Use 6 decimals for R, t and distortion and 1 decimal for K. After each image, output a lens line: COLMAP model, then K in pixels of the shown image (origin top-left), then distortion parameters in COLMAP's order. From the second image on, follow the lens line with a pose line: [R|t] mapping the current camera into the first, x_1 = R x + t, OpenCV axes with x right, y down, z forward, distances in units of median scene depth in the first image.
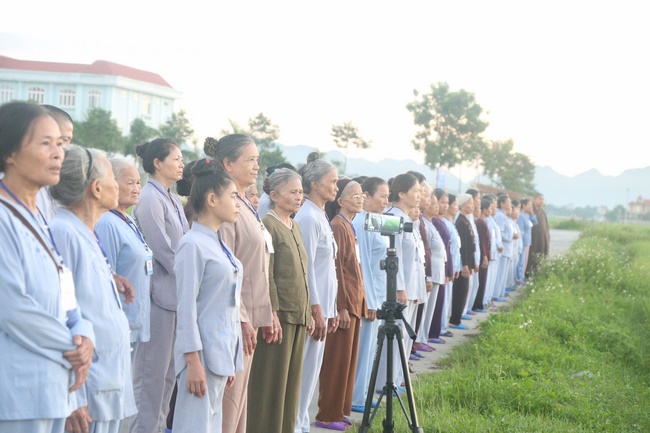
lens RADIAL K [[1525.3, 0, 324.8], [0, 1525.3, 215.8], [0, 0, 1]] dist [0.528906, 0.000000]
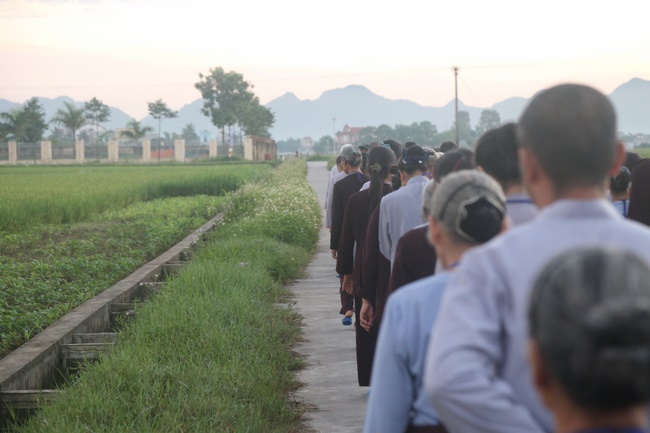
lens RADIAL K [[2001.3, 0, 325.0], [0, 2001.3, 216.3], [0, 0, 1]] dist [-0.024886, 0.000000]
pose [[0.978816, -0.085227, 0.186161, -0.186895], [0.080047, 0.996170, 0.035181, -0.005937], [-0.188446, -0.019534, 0.981889, -0.860699]]
